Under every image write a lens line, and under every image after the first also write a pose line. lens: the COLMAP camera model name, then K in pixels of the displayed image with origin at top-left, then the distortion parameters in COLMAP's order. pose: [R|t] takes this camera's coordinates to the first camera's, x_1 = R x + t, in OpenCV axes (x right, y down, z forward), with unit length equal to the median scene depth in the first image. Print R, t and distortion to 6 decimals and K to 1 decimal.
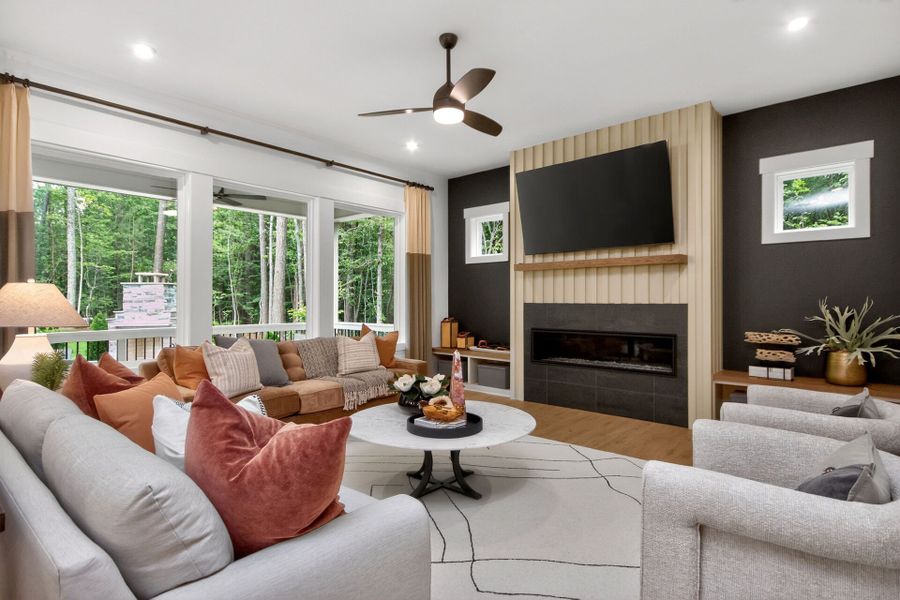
lens RADIAL K [[470.0, 0, 454.6], [0, 470.0, 295.5], [0, 0, 1]] dist [0.006613, 0.000300]
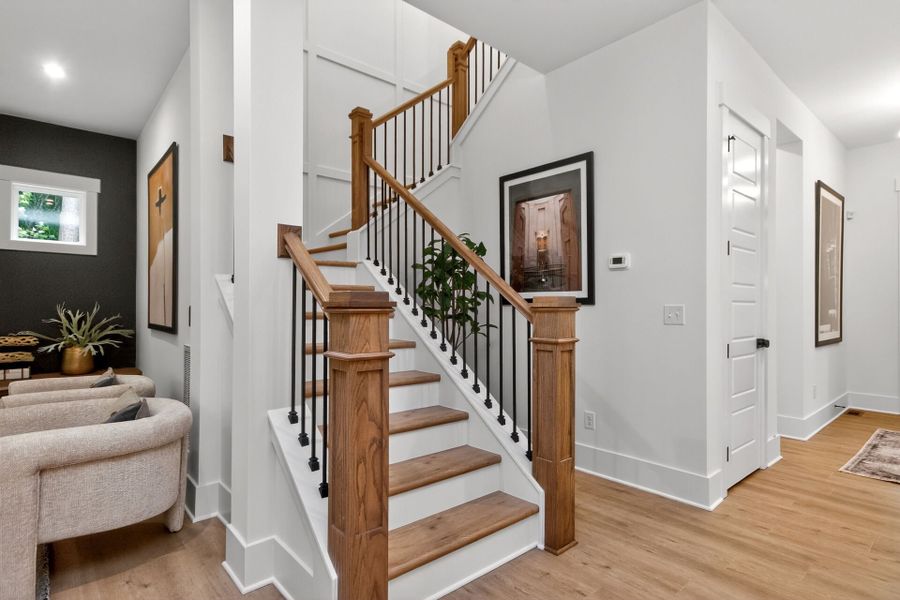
lens RADIAL K [[470.0, 0, 449.4], [0, 470.0, 300.9], [0, 0, 1]] dist [0.006613, 0.000300]
pose [[0.153920, 0.006109, 0.988064, -0.228213], [-0.011929, 0.999919, -0.004324, -0.006001], [-0.988011, -0.011121, 0.153981, -0.133797]]
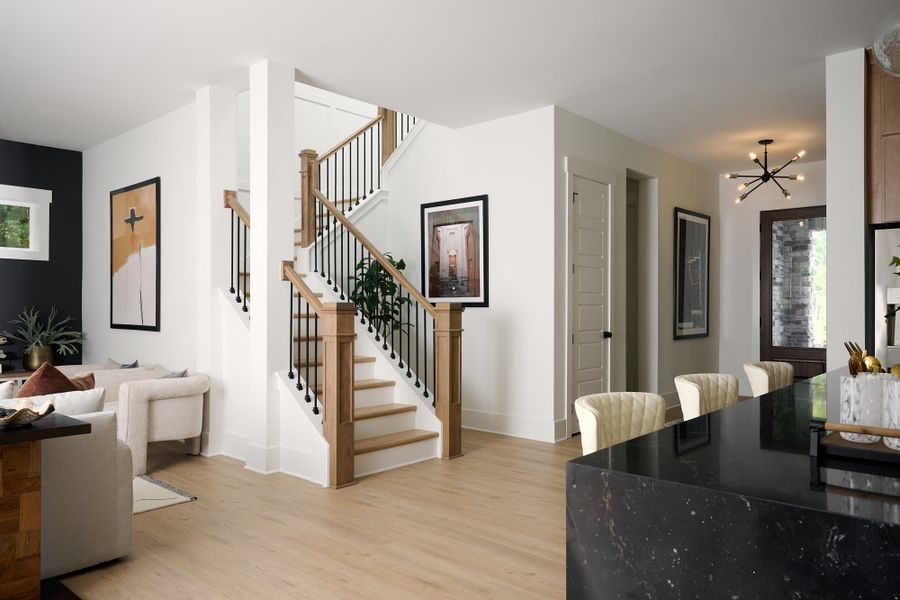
lens RADIAL K [[646.0, 0, 449.9], [0, 646.0, 302.3], [0, 0, 1]] dist [-0.036842, -0.000967]
pose [[0.033451, 0.000016, 0.999440, -0.913652], [-0.010548, 0.999944, 0.000337, -0.017441], [-0.999385, -0.010553, 0.033449, -0.217375]]
